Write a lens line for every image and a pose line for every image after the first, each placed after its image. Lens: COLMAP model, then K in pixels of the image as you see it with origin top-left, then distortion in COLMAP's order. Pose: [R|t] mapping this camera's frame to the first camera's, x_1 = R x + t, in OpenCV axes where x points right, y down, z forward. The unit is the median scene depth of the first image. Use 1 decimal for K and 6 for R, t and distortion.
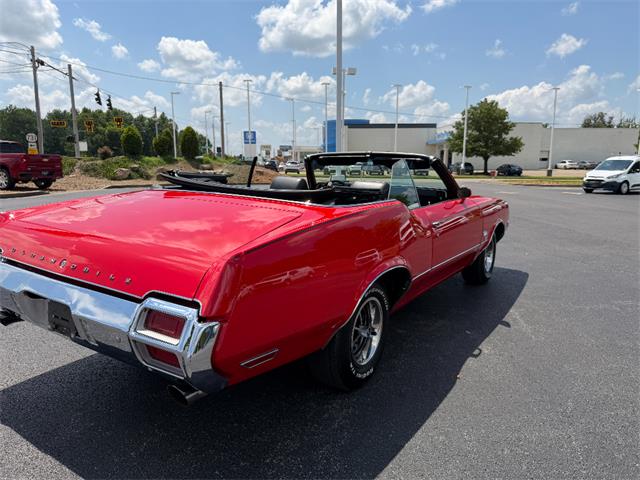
lens RADIAL K [[464.3, 0, 320.0], [0, 464.3, 240.0], [0, 0, 1]] dist [0.048080, -0.104619]
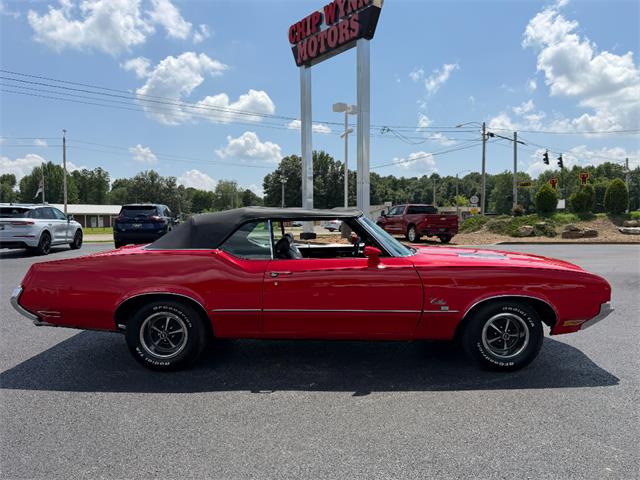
lens RADIAL K [[461.8, 0, 320.0], [0, 461.8, 240.0], [0, 0, 1]] dist [0.068326, -0.001689]
pose [[0.521098, 0.025682, -0.853110, 0.110192], [-0.128609, 0.990497, -0.048739, -0.006405], [0.843752, 0.135115, 0.519449, 0.040514]]
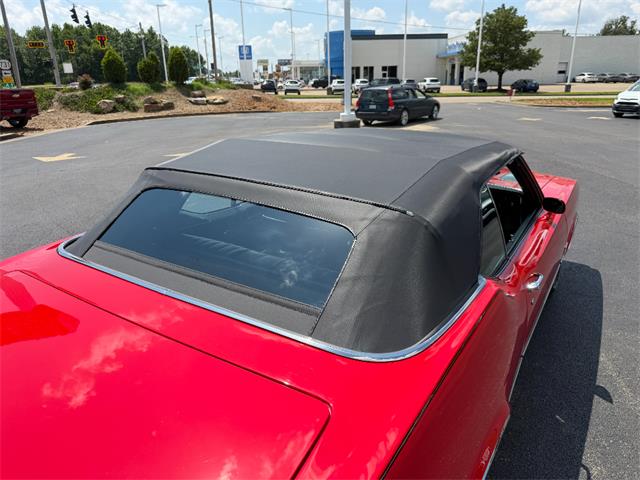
lens RADIAL K [[465.7, 0, 320.0], [0, 465.7, 240.0], [0, 0, 1]] dist [-0.007435, -0.010741]
pose [[0.999817, -0.017700, -0.007288, -0.002565], [0.018705, 0.984295, 0.175539, -0.017630], [0.004066, -0.175643, 0.984446, 0.032790]]
